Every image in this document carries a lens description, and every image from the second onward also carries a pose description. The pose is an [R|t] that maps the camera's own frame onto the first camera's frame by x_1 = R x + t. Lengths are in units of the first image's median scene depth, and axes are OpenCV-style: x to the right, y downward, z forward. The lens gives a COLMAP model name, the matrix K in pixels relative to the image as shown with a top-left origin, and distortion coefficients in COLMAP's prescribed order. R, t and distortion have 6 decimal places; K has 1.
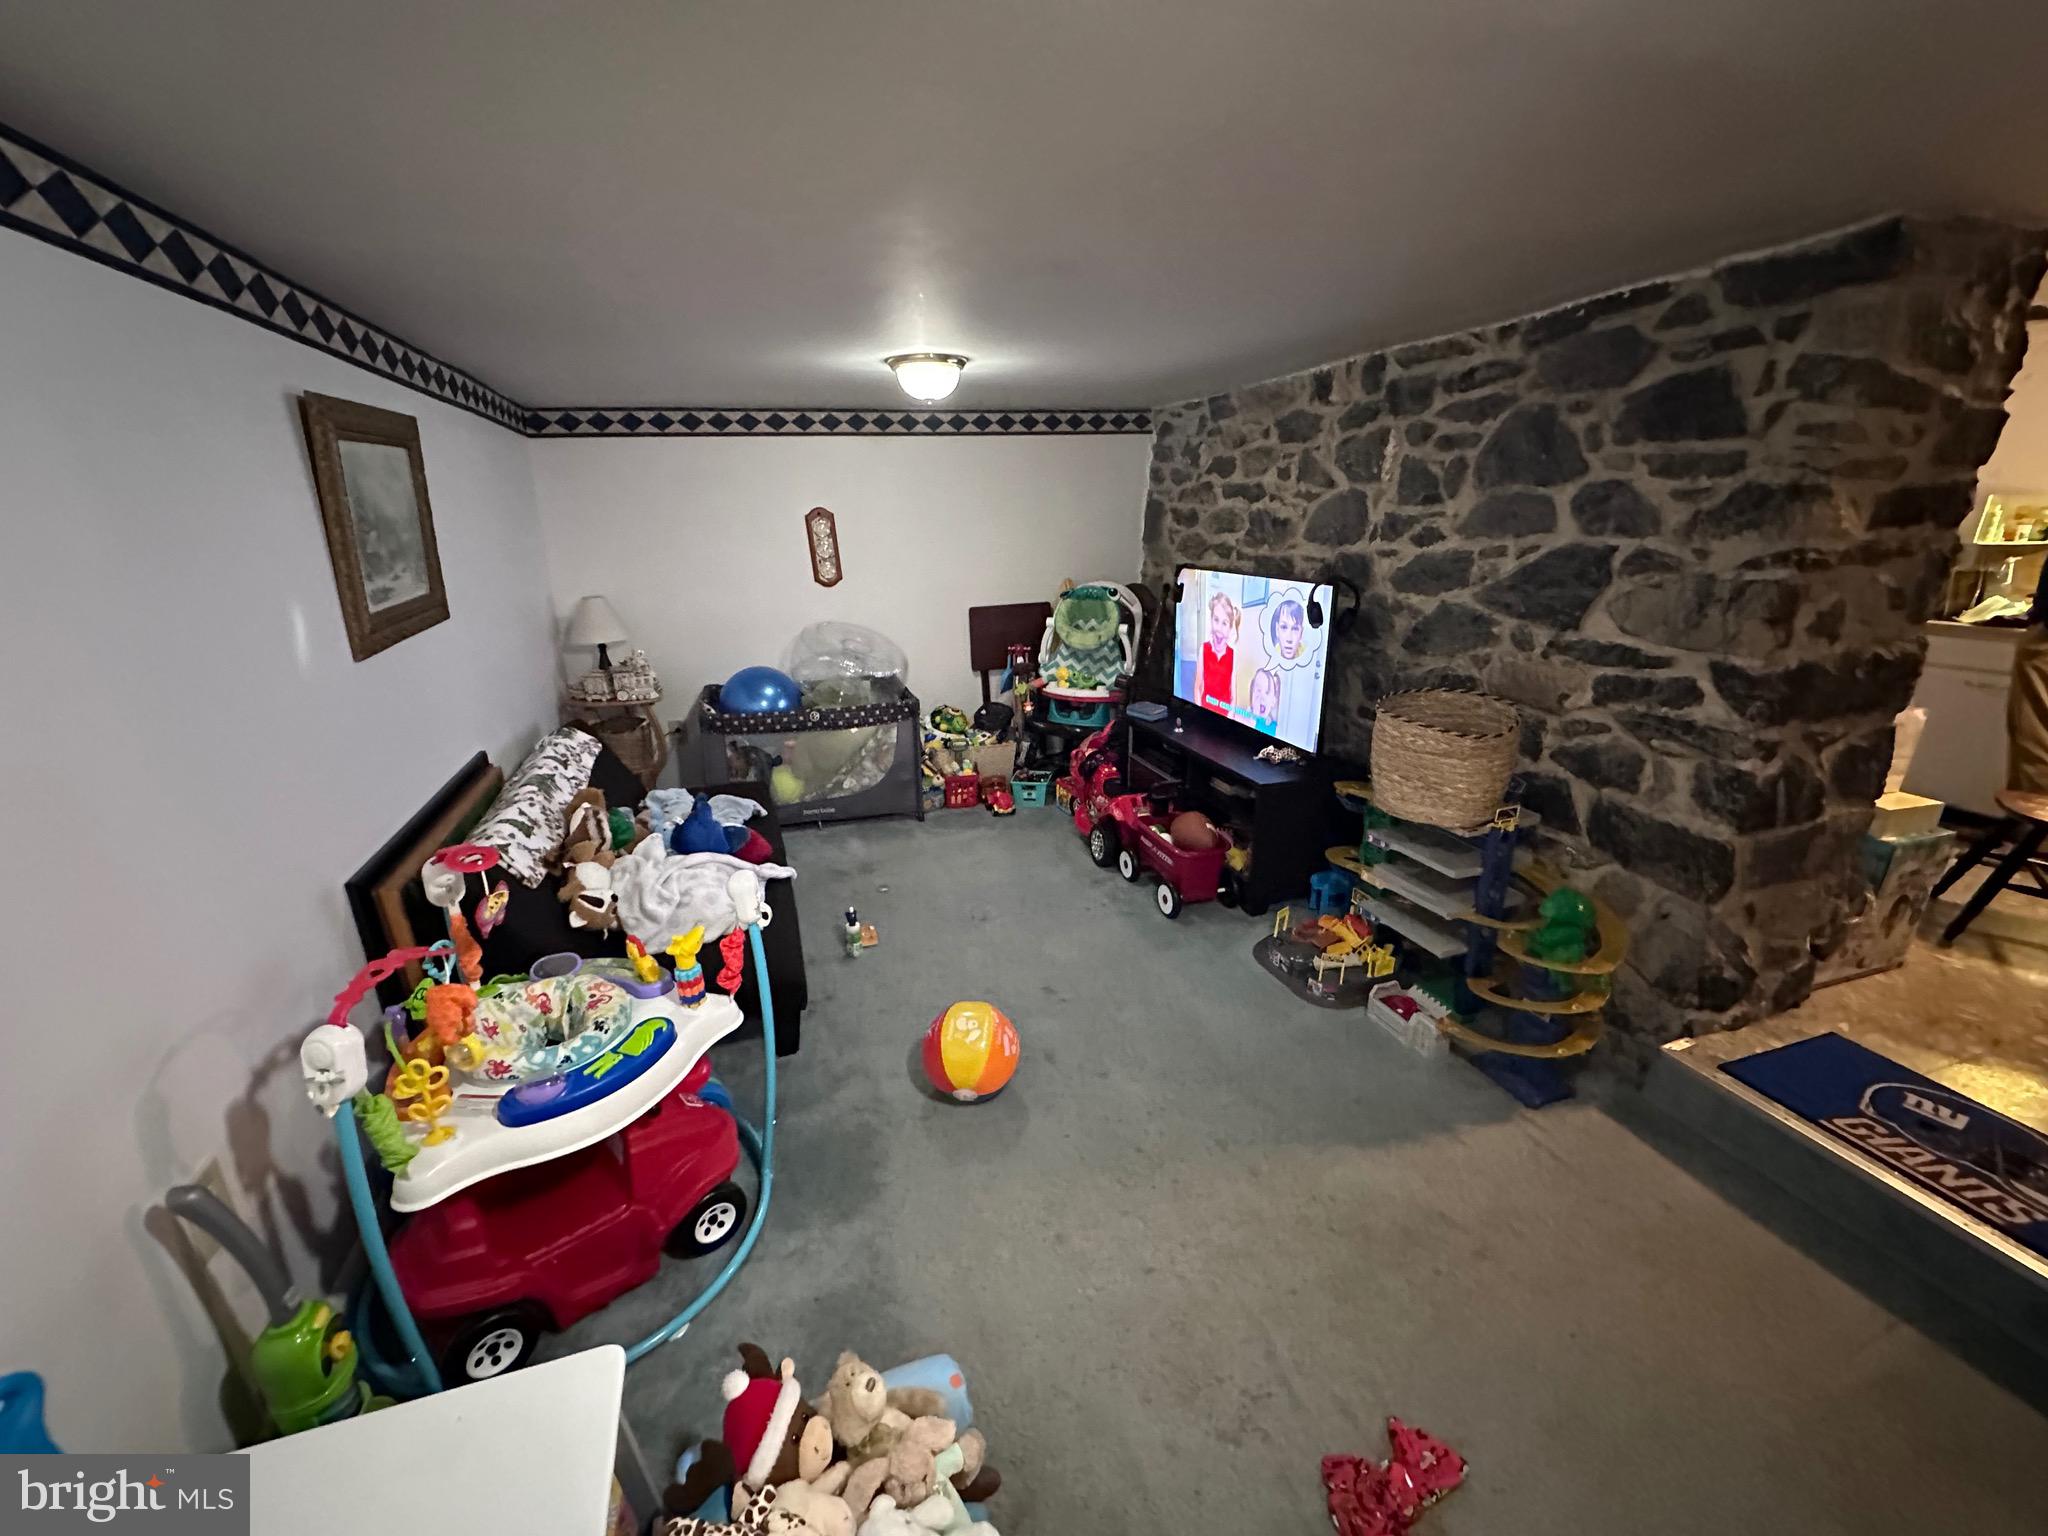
lens RADIAL K [[818.7, 0, 1025.1], [0, 818.7, 752.2], [0, 0, 1]] dist [0.000879, 0.000068]
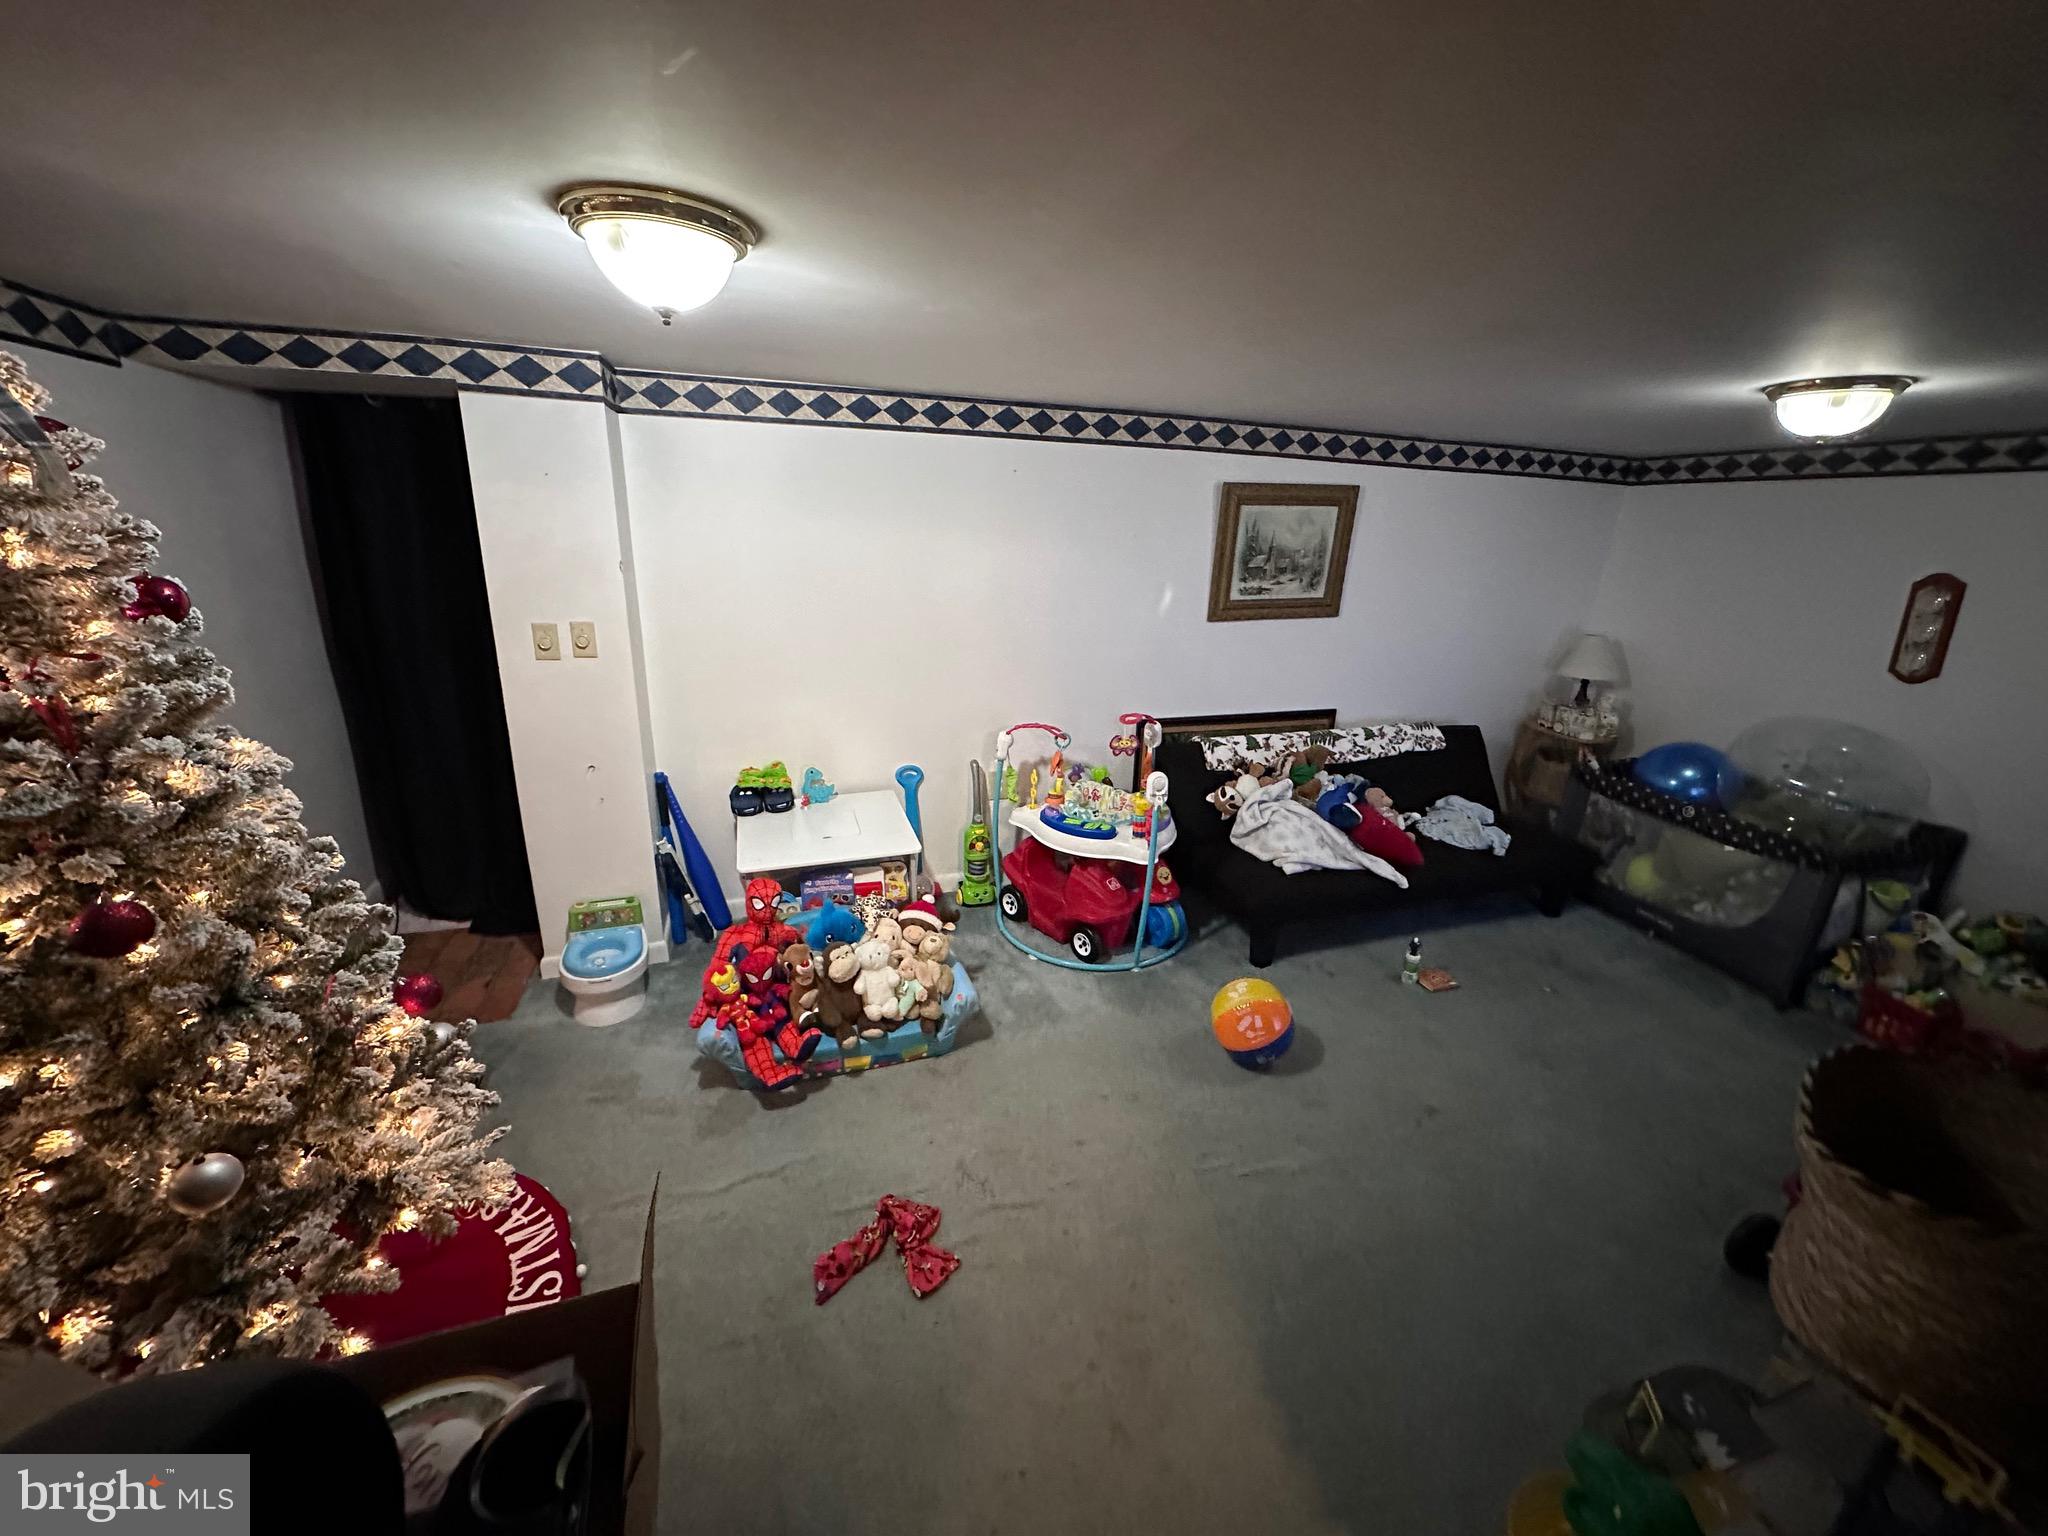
lens RADIAL K [[817.3, 0, 1024.0], [0, 817.3, 768.0], [0, 0, 1]] dist [-0.000065, 0.000539]
pose [[-0.024546, 0.308004, -0.951069, 0.720680], [-0.319285, 0.899114, 0.299418, -0.156905], [0.947341, 0.311012, 0.076271, 0.376417]]
